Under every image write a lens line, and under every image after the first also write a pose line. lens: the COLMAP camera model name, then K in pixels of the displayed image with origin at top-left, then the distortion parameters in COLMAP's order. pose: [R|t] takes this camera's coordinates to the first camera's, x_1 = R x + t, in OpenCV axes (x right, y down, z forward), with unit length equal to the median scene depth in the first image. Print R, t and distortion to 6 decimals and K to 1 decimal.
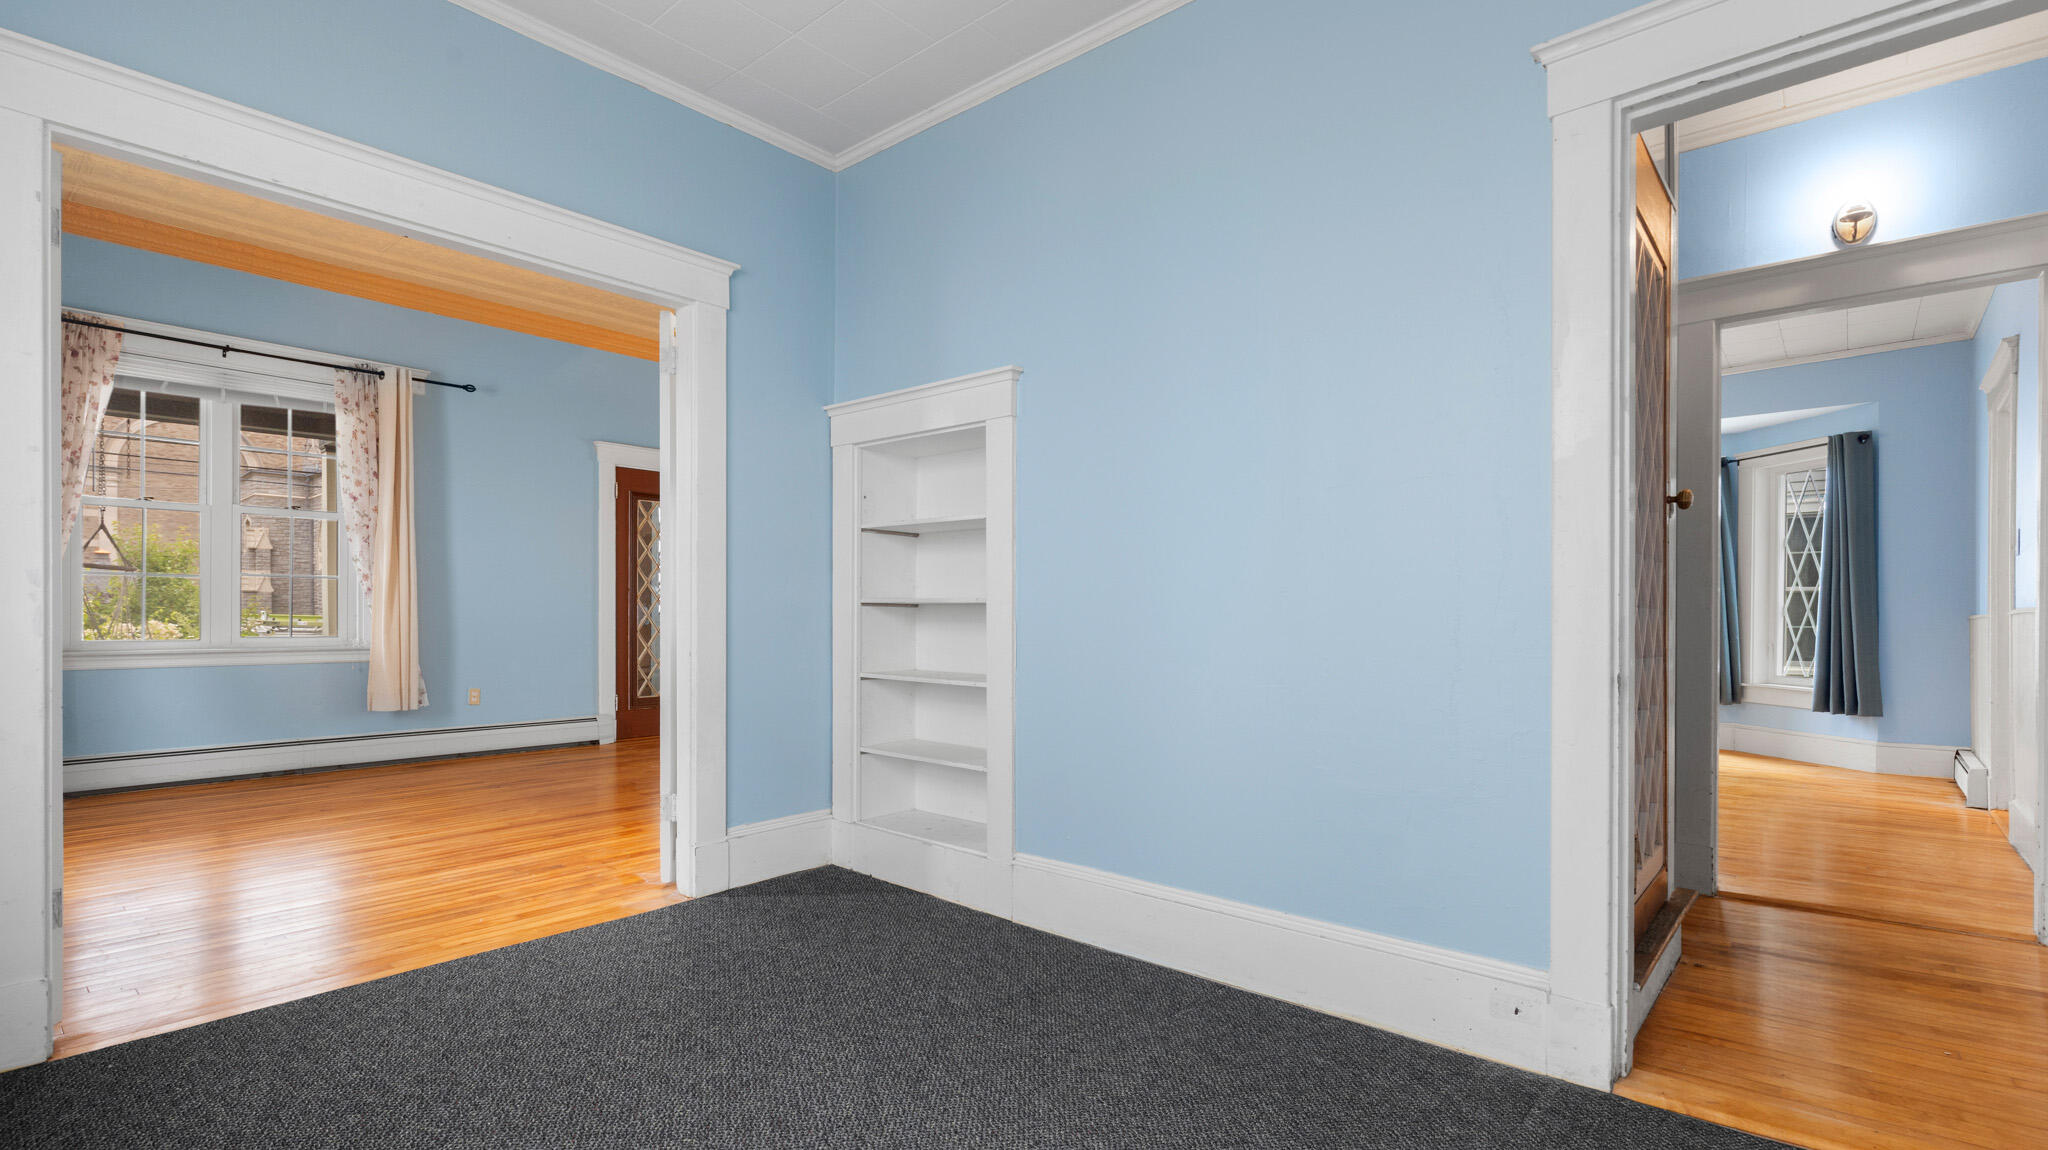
lens RADIAL K [[938.2, 0, 1027.4], [0, 938.2, 616.8], [0, 0, 1]] dist [0.007043, -0.001414]
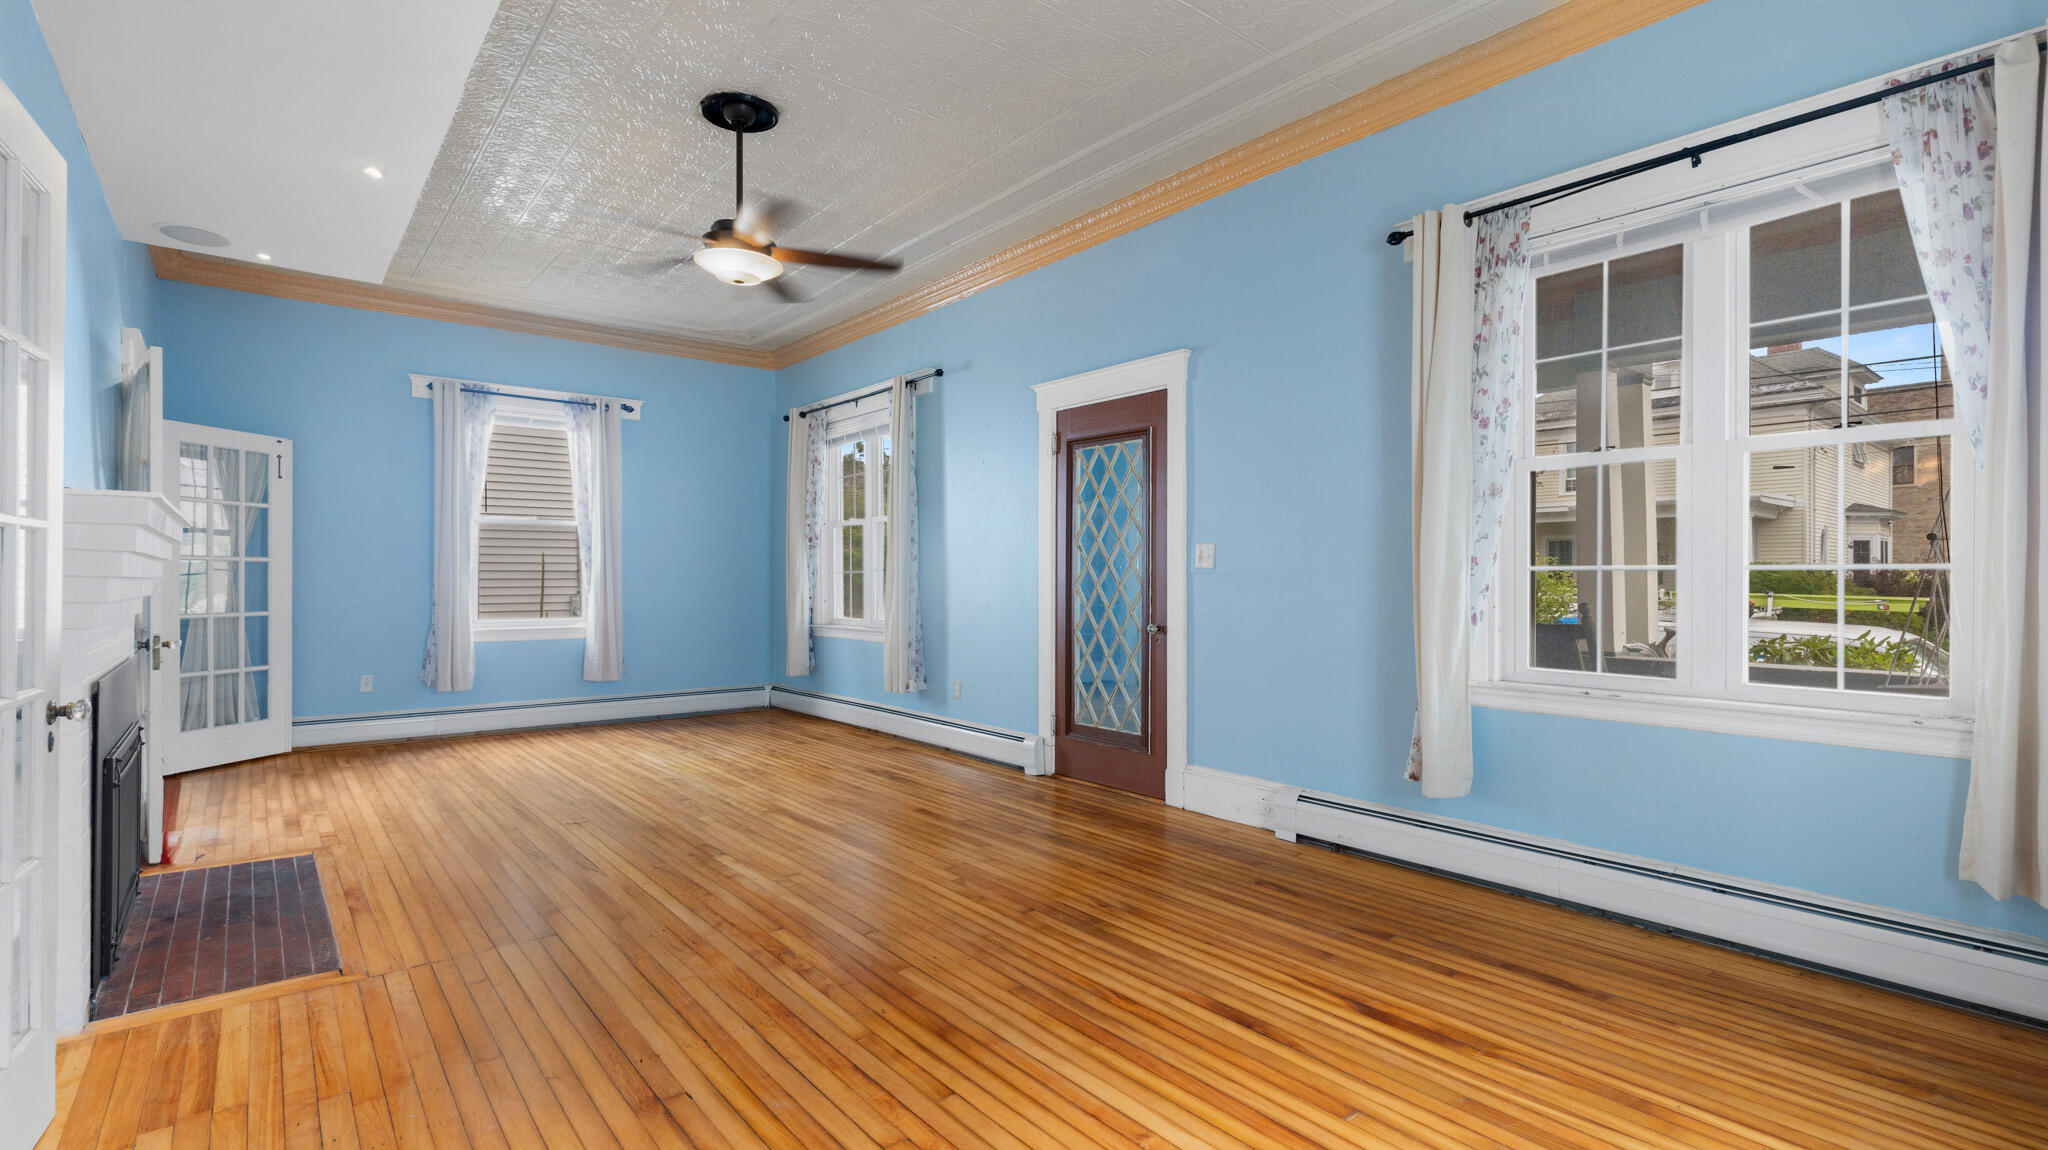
lens RADIAL K [[938.2, 0, 1028.6], [0, 938.2, 584.4], [0, 0, 1]] dist [0.007043, -0.001414]
pose [[-0.179268, 0.002153, -0.983798, 0.376498], [-0.005071, 0.999982, 0.003112, -0.028926], [0.983787, 0.005546, -0.179254, 1.367136]]
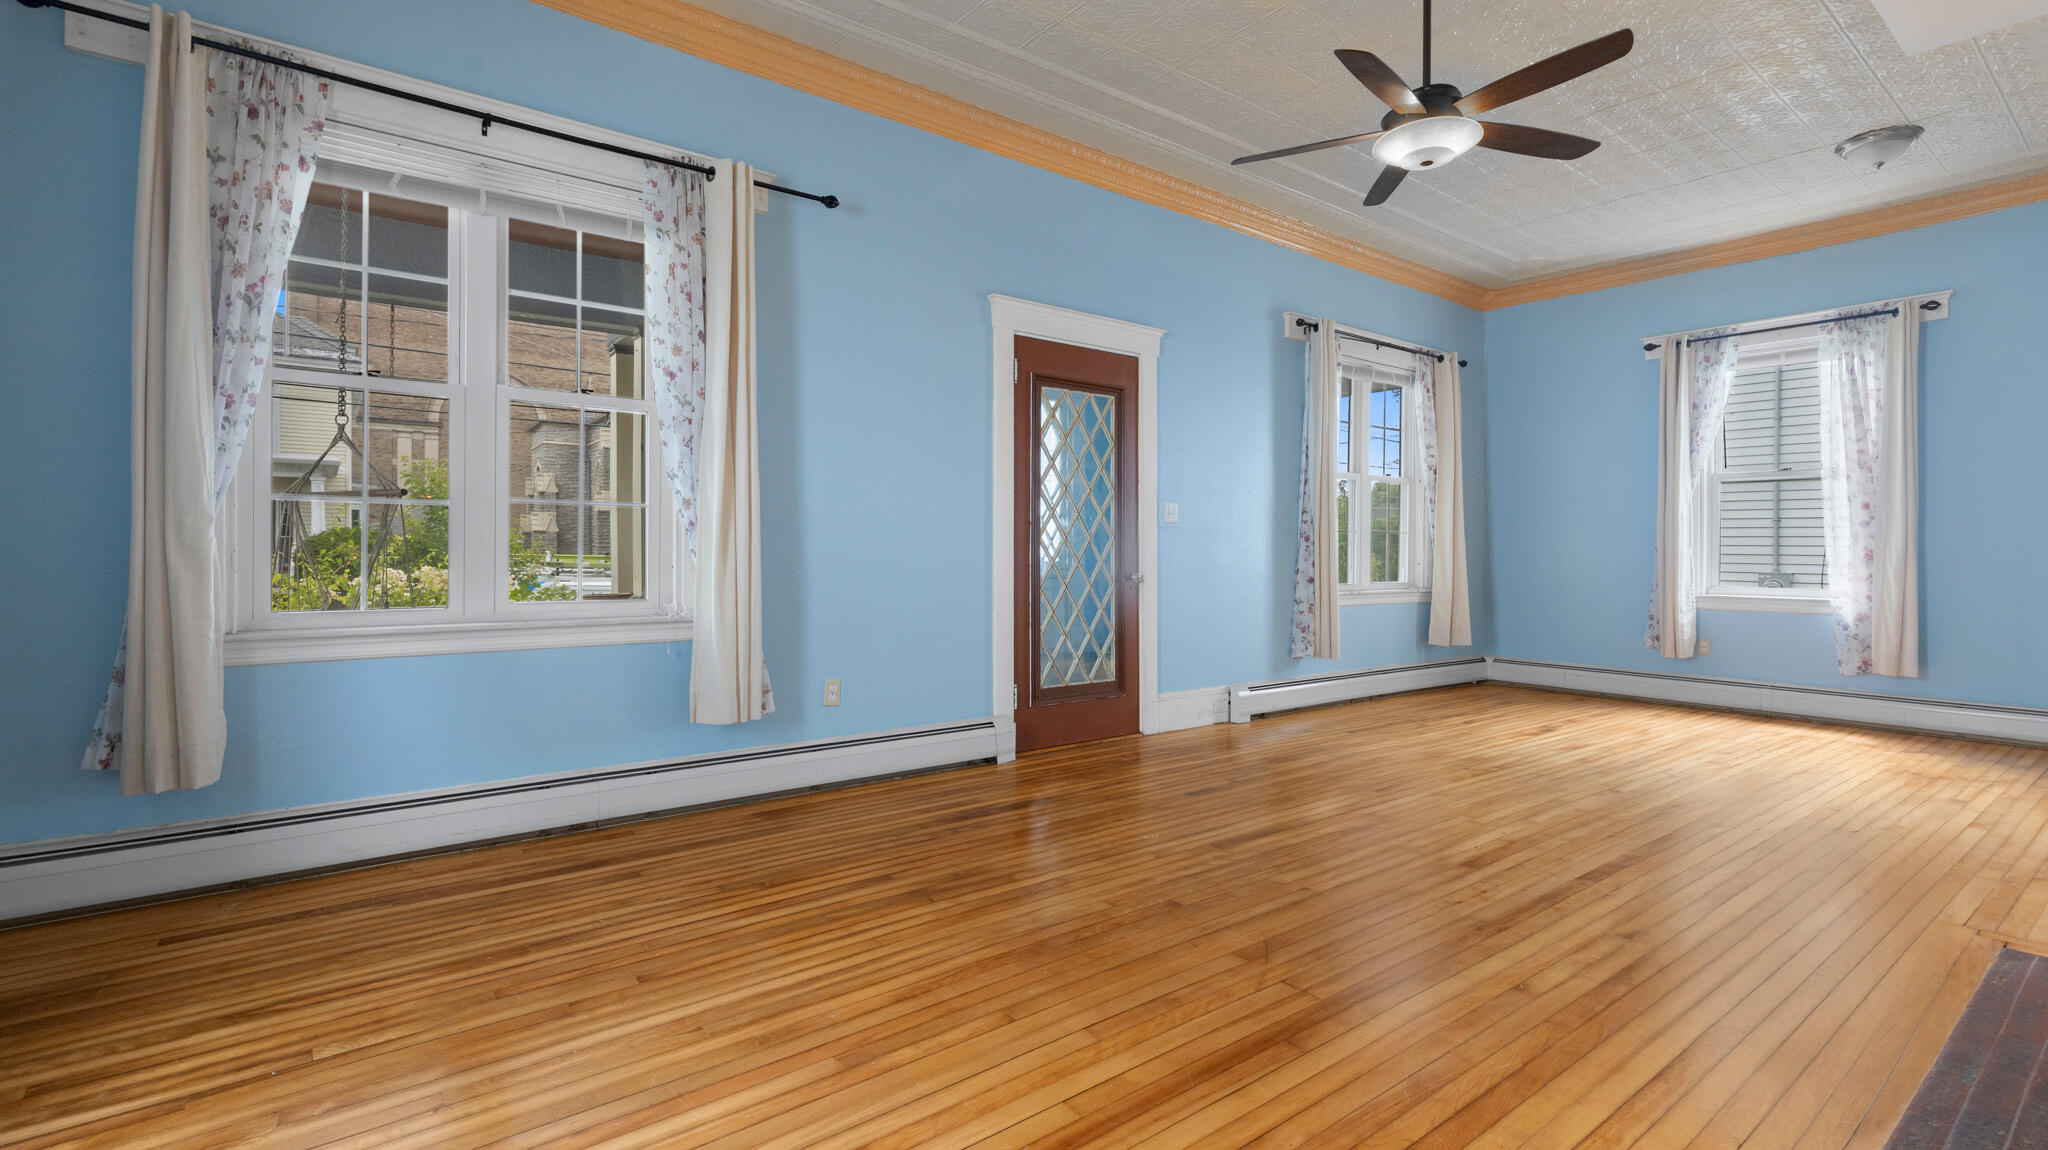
lens RADIAL K [[938.2, 0, 1033.7], [0, 938.2, 550.7], [0, 0, 1]] dist [0.007043, -0.001414]
pose [[0.978709, 0.000158, -0.205255, -0.357333], [-0.000794, 0.999995, -0.003017, -0.009894], [0.205254, 0.003115, 0.978704, 0.448730]]
